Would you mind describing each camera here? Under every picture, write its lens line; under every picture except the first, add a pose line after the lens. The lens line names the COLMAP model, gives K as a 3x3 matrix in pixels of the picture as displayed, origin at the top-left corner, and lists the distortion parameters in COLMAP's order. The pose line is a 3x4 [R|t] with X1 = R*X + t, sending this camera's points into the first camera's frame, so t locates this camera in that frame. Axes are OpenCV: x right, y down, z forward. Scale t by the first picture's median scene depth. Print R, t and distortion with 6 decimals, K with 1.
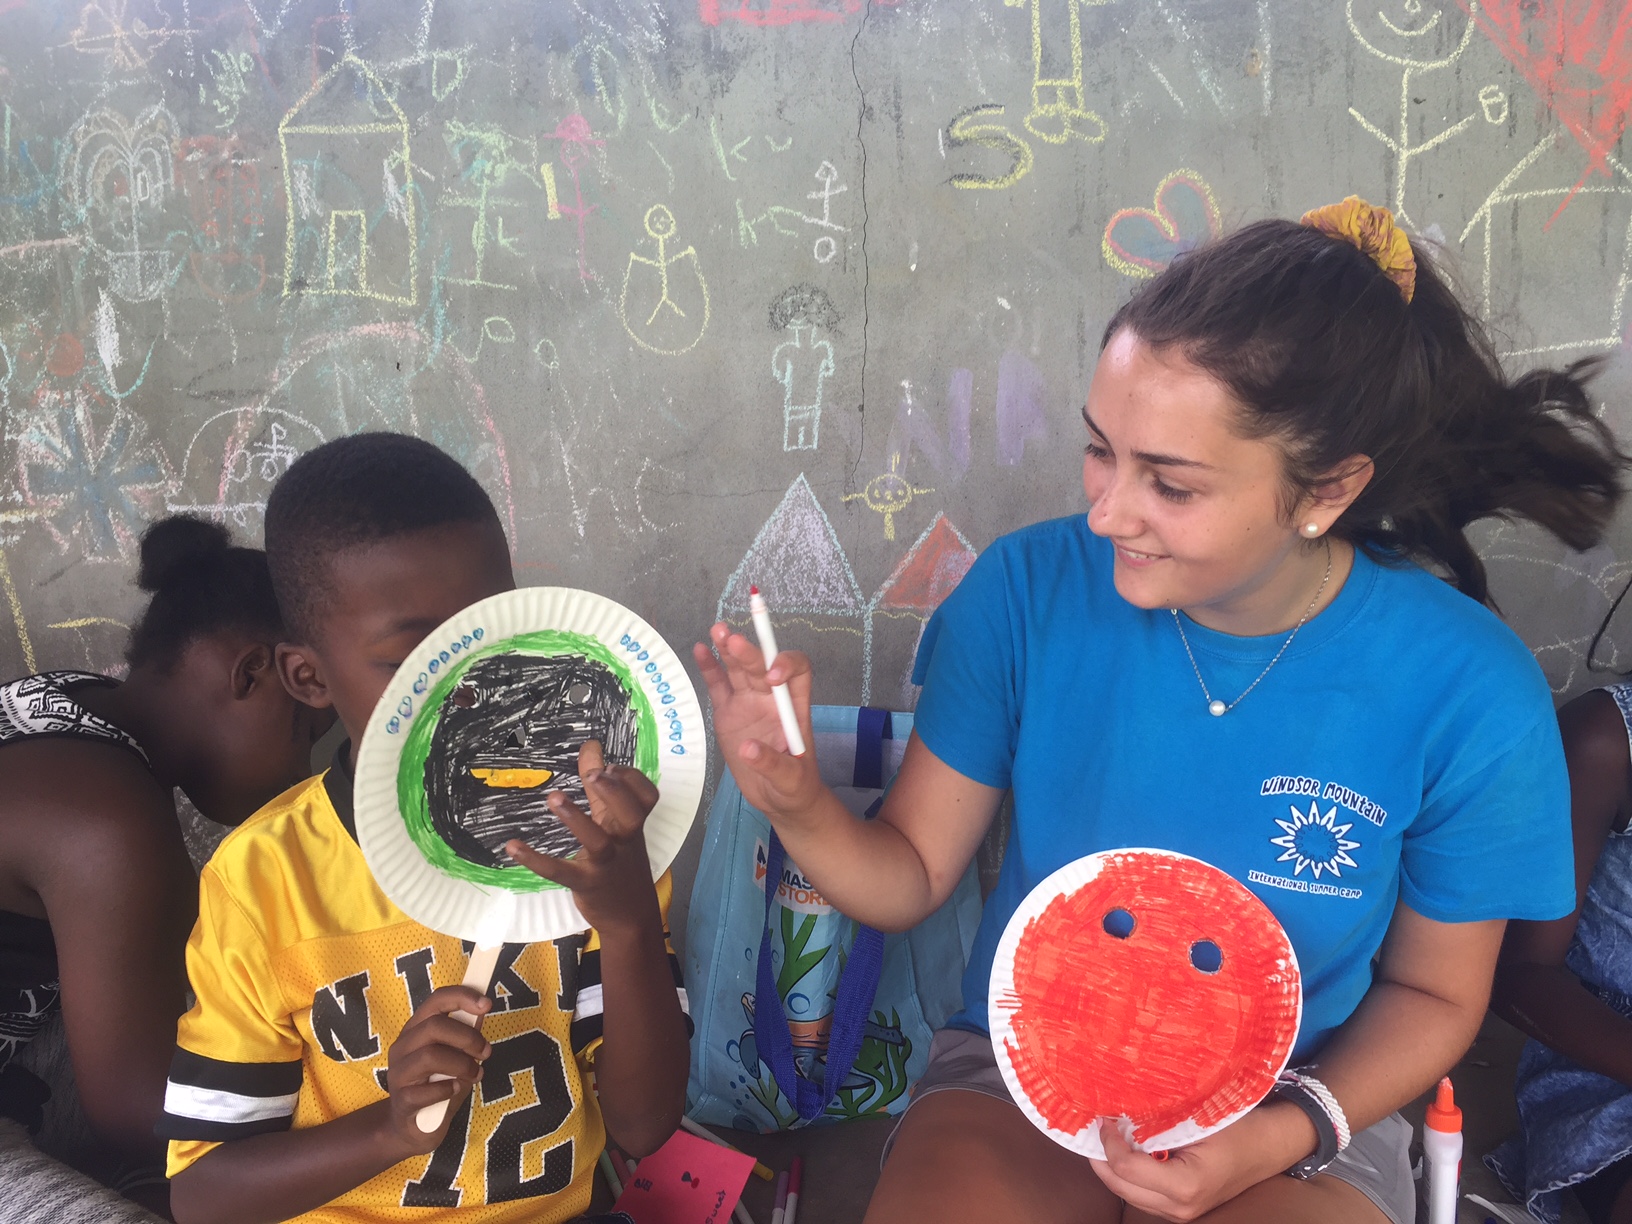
lens RADIAL K [[1384.9, 0, 807.1], [0, 1384.9, 624.2], [0, 0, 1]] dist [0.052617, -0.072985]
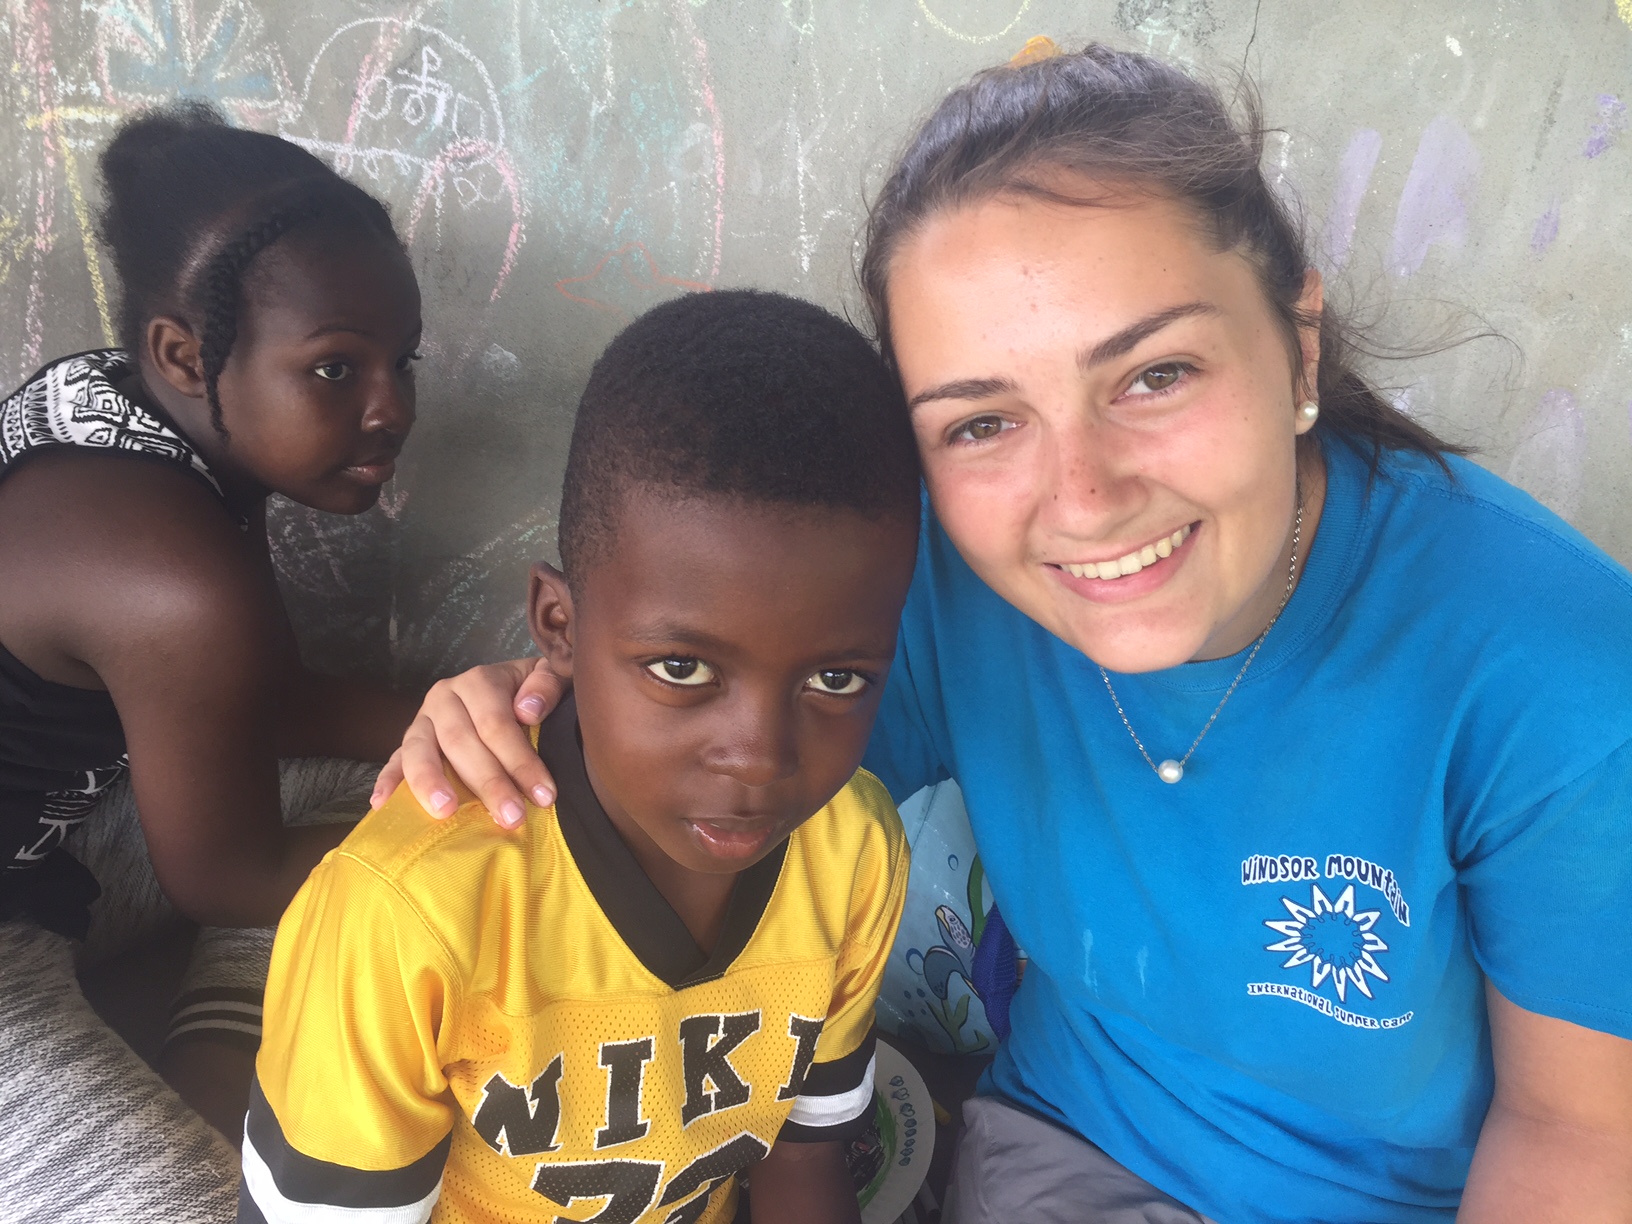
lens RADIAL K [[1384.9, 0, 815.0], [0, 1384.9, 609.0], [0, 0, 1]] dist [0.052617, -0.072985]
pose [[0.985133, 0.171050, -0.015948, -0.111255], [-0.162220, 0.956783, 0.241352, -0.069973], [0.056542, -0.235176, 0.970307, 0.206299]]
